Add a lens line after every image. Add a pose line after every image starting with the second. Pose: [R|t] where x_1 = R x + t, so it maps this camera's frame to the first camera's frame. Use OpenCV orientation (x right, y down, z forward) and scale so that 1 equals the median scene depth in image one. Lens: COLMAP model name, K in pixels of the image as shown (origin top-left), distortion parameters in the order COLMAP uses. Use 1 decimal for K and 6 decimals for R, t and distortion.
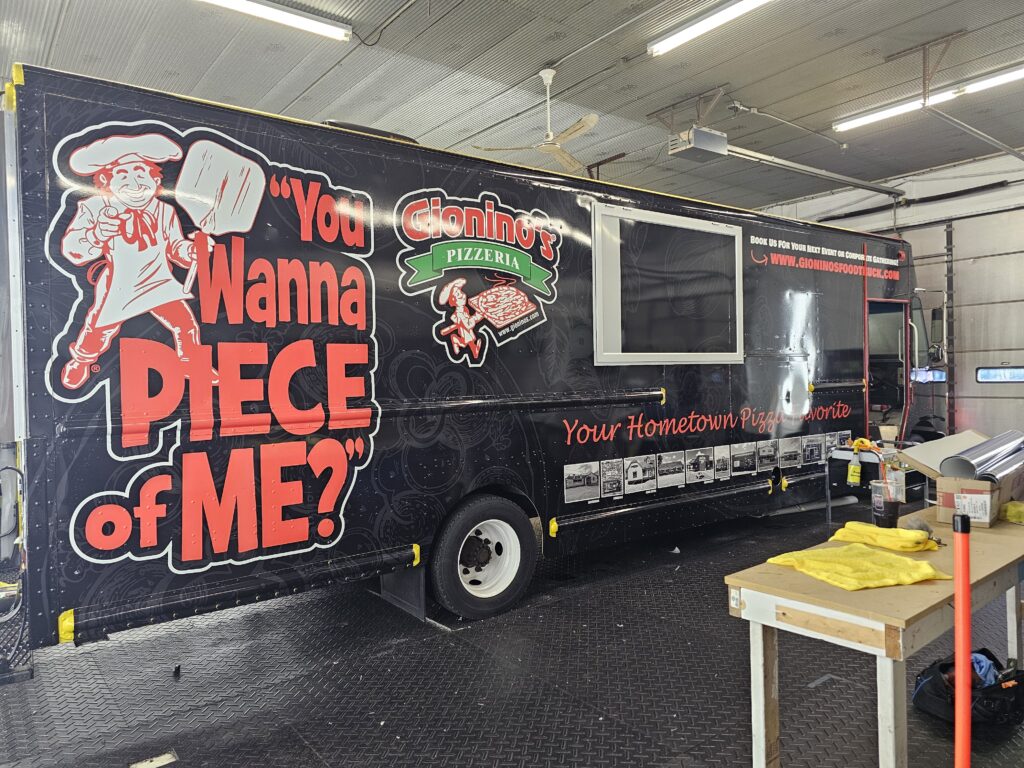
lens RADIAL K [[688.0, 0, 508.8], [0, 688.0, 377.5], [0, 0, 1]] dist [0.036748, -0.024018]
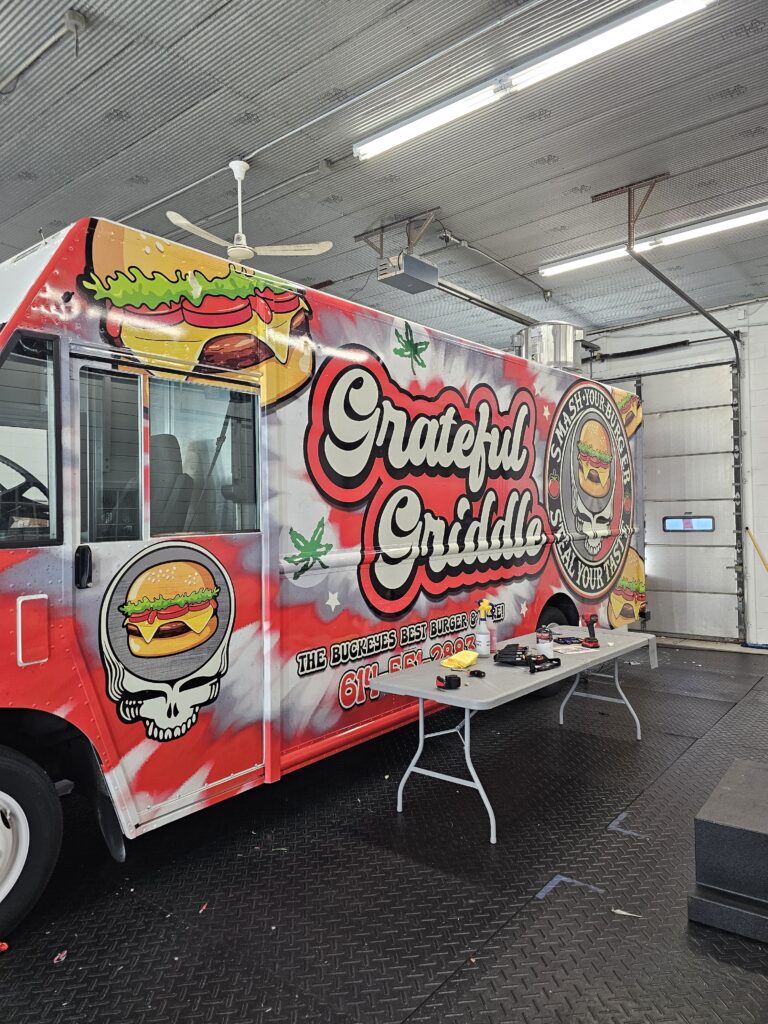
lens RADIAL K [[688.0, 0, 382.1], [0, 688.0, 509.7], [0, 0, 1]] dist [0.036748, -0.024018]
pose [[0.973075, 0.009931, 0.230276, 0.032757], [-0.003887, 0.999636, -0.026682, 0.005640], [-0.230457, 0.025069, 0.972760, 0.128787]]
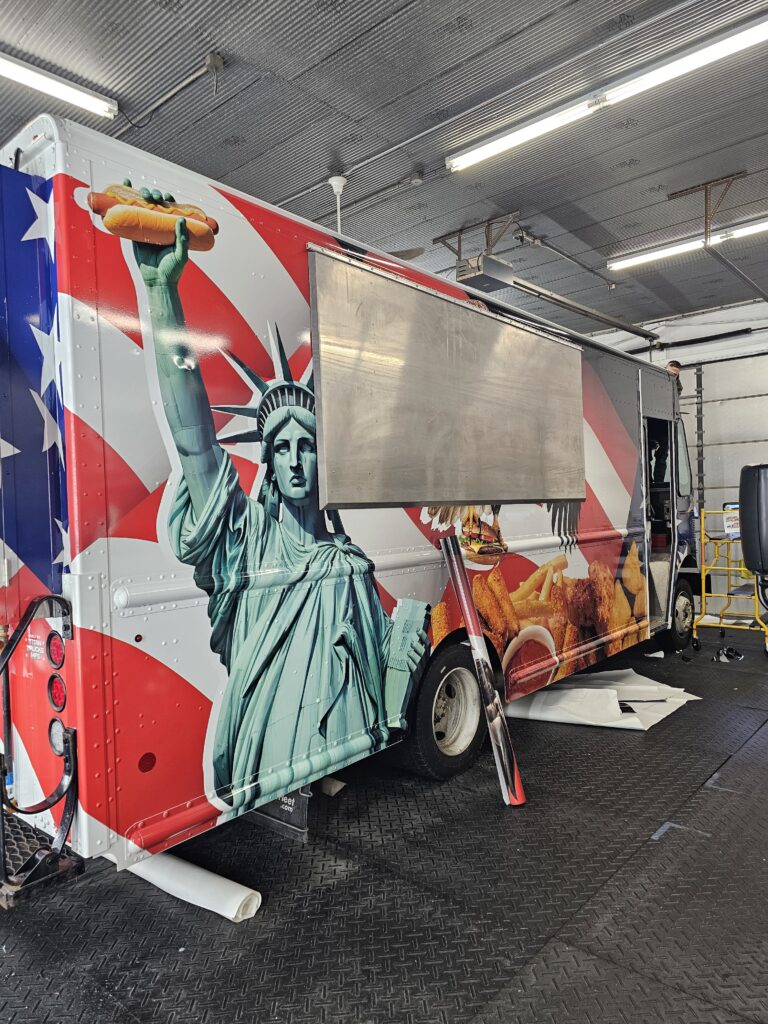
lens RADIAL K [[688.0, 0, 379.3], [0, 688.0, 519.1], [0, 0, 1]] dist [0.036748, -0.024018]
pose [[0.983253, -0.004907, 0.182179, -0.055586], [0.004143, 0.999981, 0.004573, 0.003726], [-0.182198, -0.003742, 0.983255, 0.080520]]
